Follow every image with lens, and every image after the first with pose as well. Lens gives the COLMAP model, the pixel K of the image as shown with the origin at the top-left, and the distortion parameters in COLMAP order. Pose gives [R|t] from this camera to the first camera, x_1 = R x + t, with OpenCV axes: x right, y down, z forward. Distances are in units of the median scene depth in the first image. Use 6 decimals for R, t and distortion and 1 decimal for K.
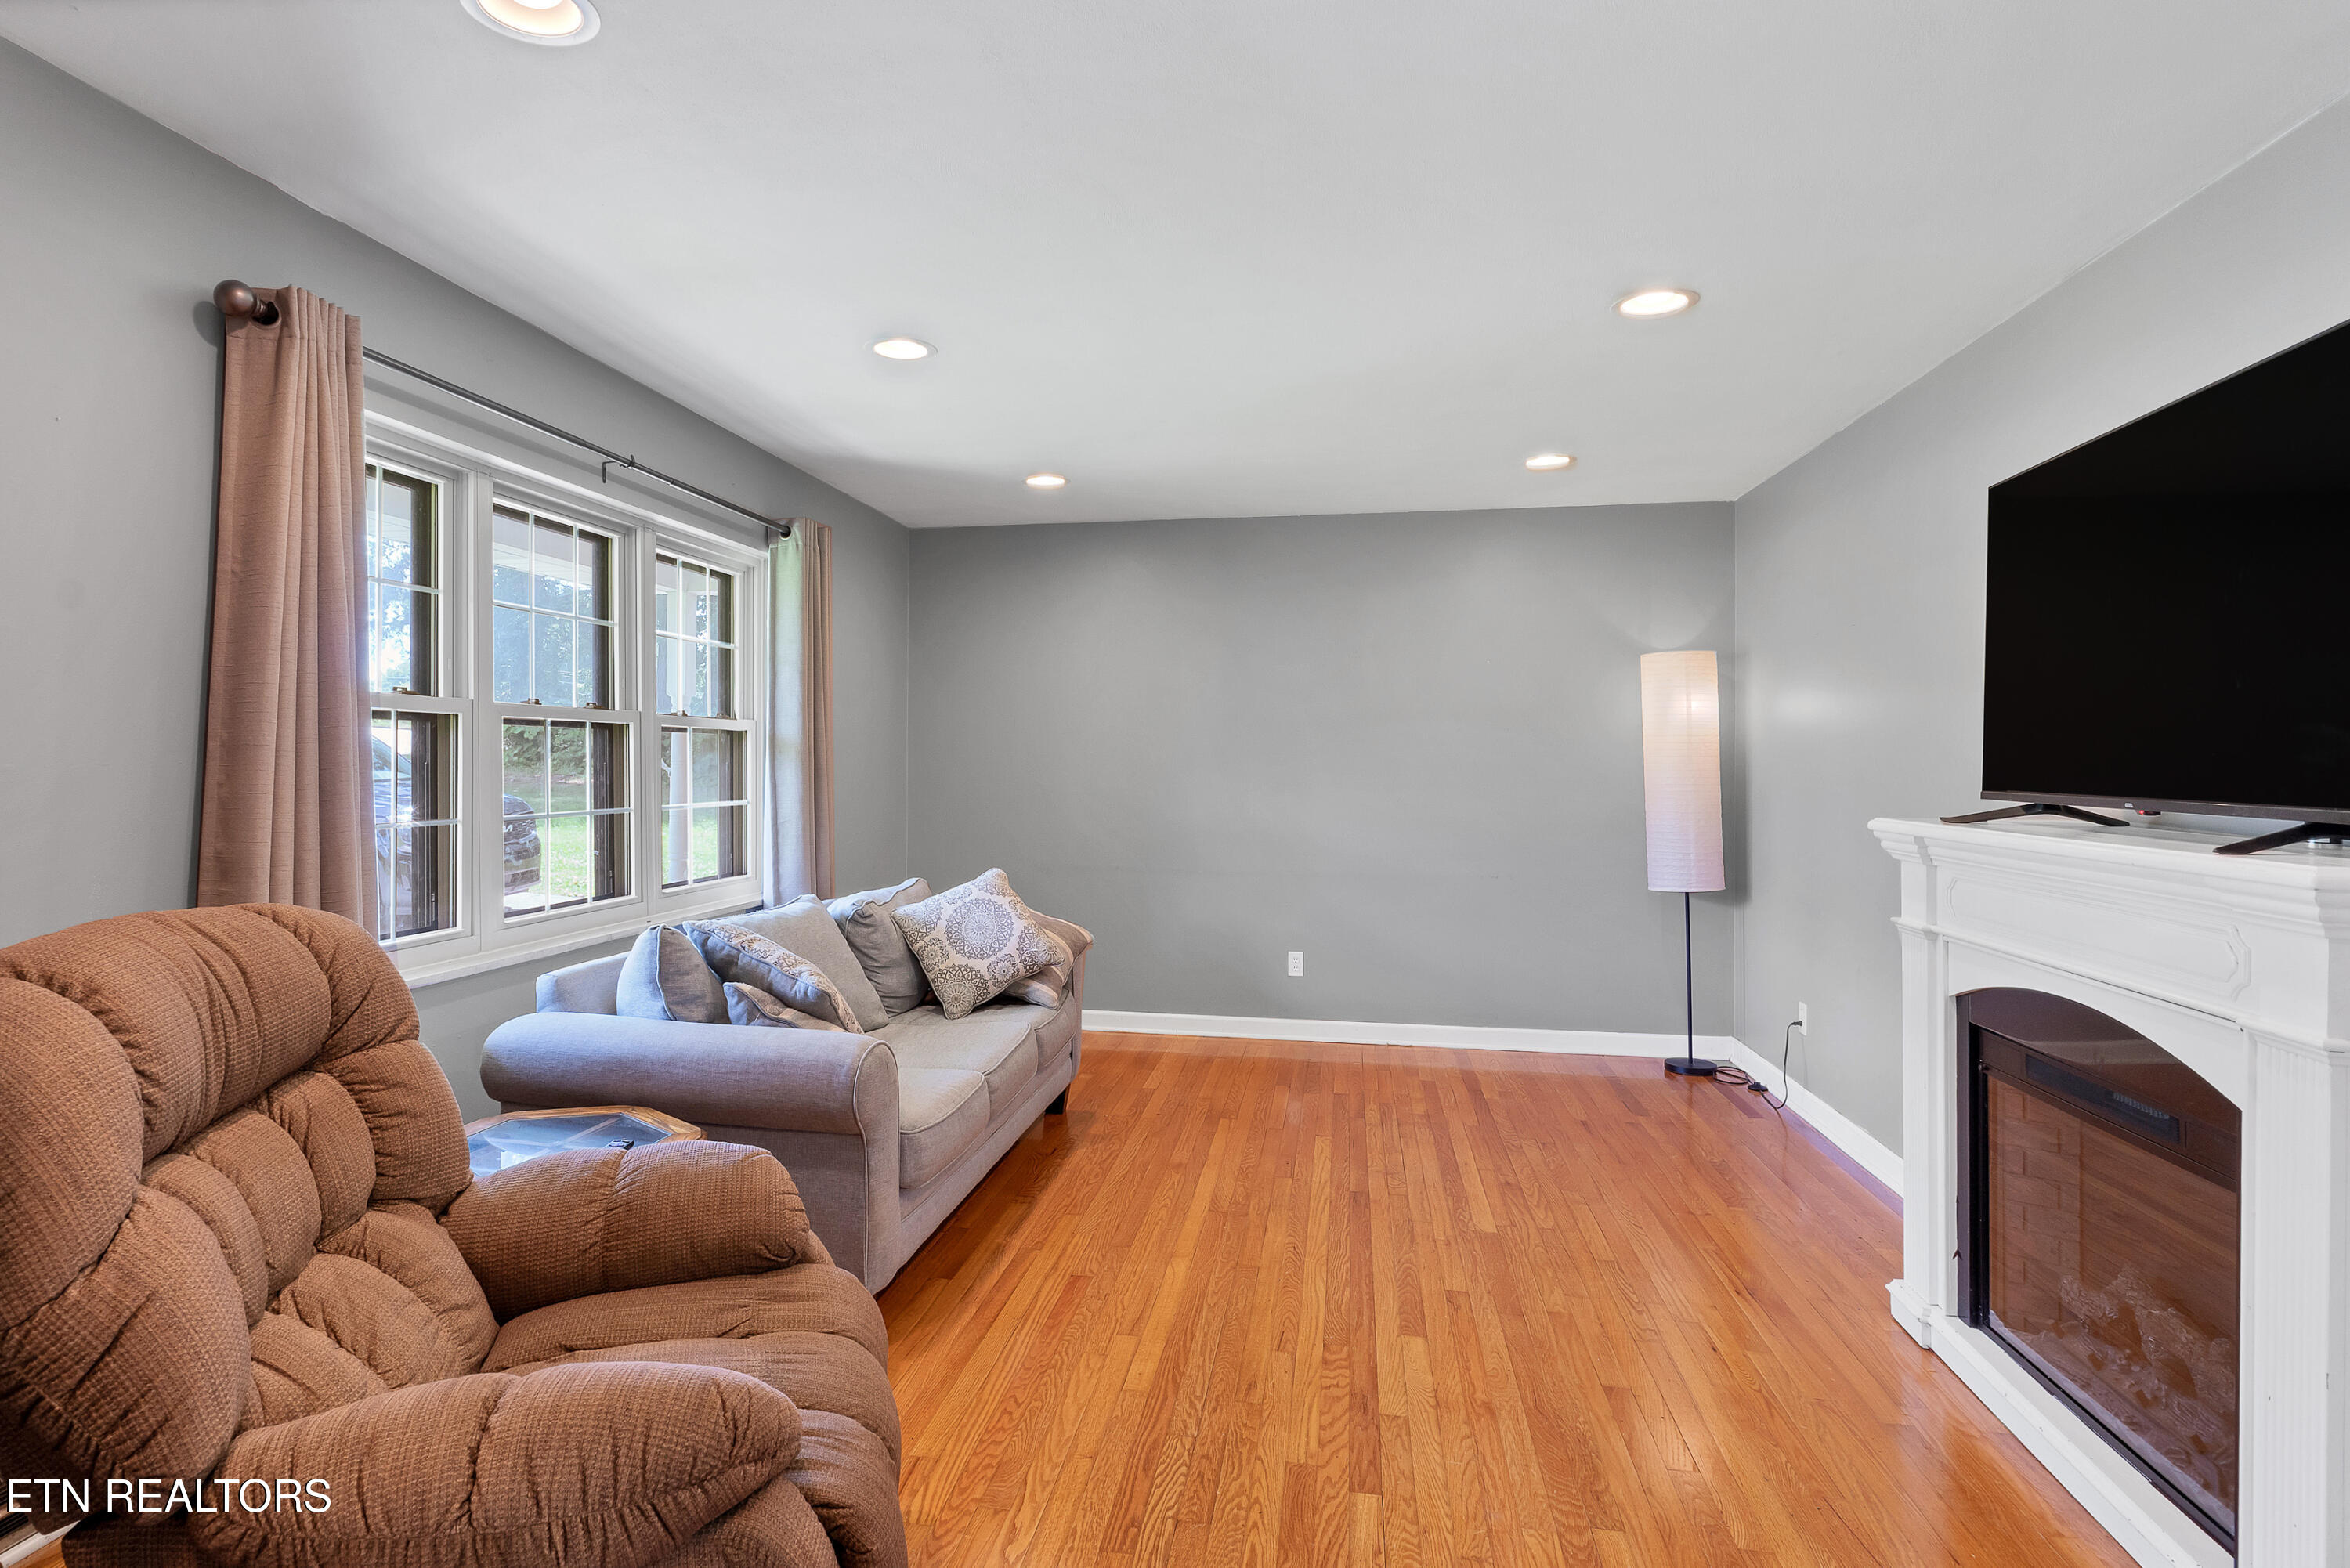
lens RADIAL K [[1269.0, 0, 1175.1], [0, 1269.0, 771.2], [0, 0, 1]] dist [0.004331, -0.000126]
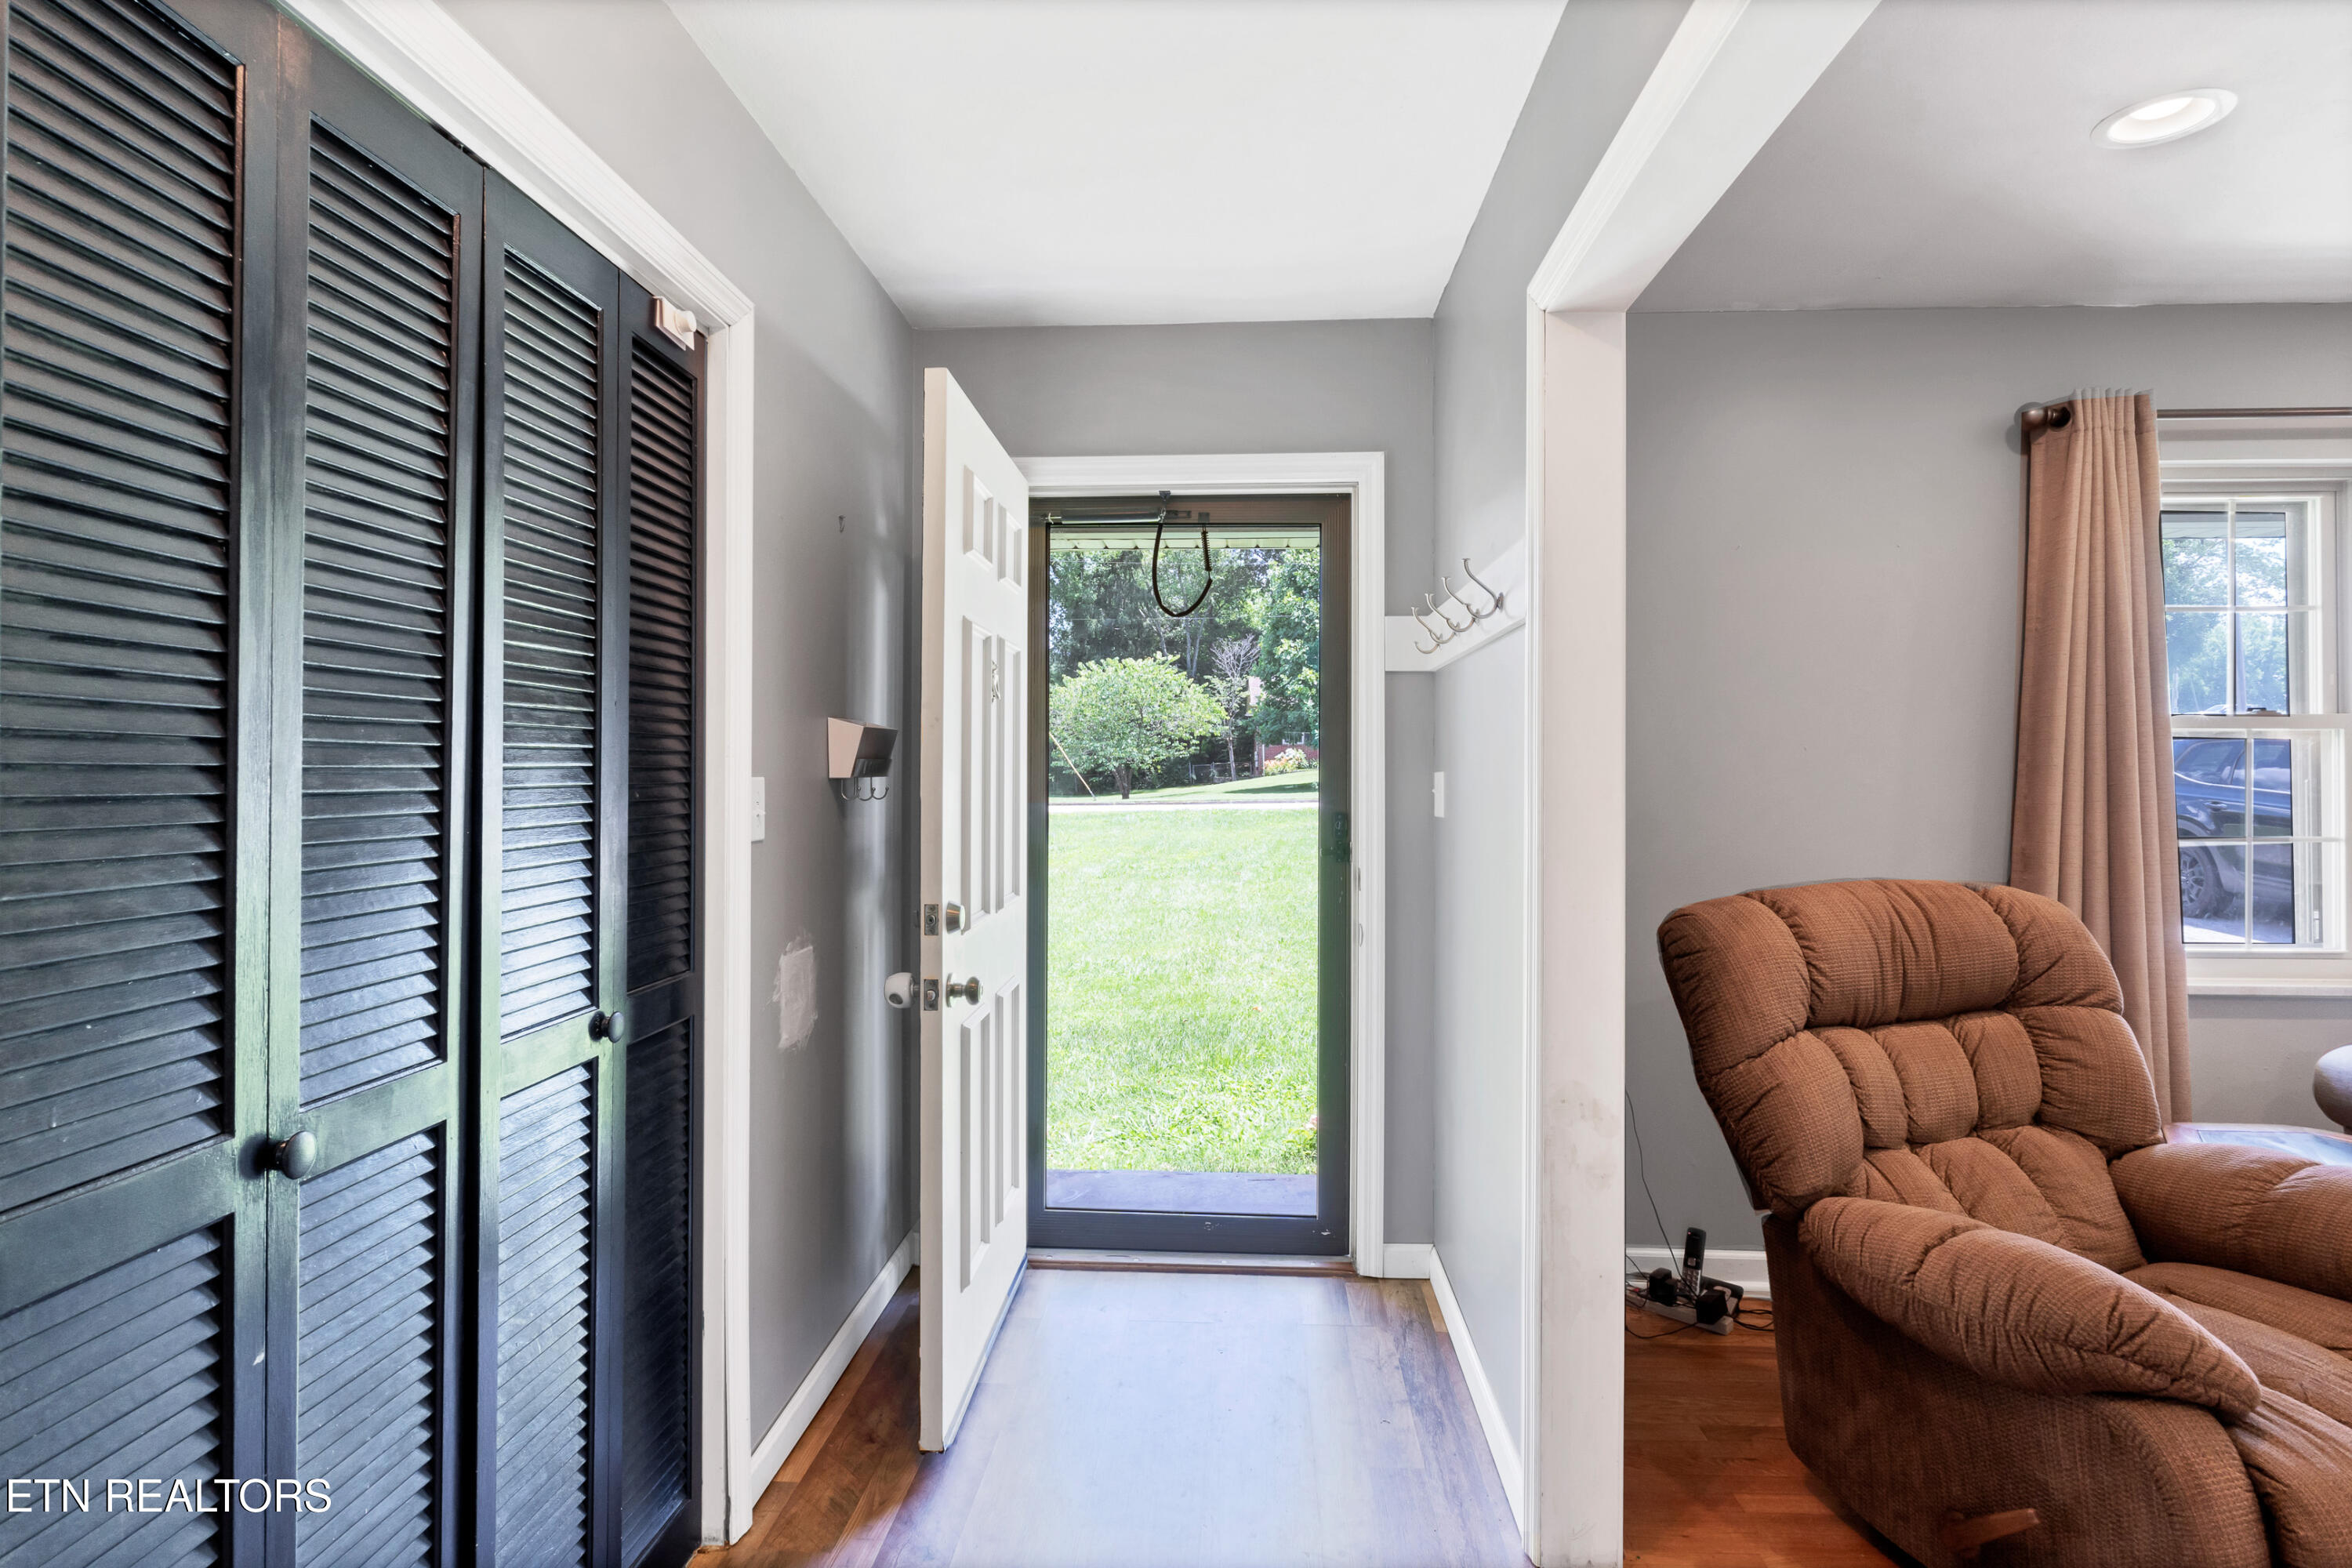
lens RADIAL K [[1270.2, 0, 1174.7], [0, 1270.2, 781.5], [0, 0, 1]] dist [0.004331, -0.000126]
pose [[0.142571, -0.004975, -0.989772, 0.511331], [-0.000674, 0.999987, -0.005124, 0.003632], [0.989784, 0.001398, 0.142566, -0.044371]]
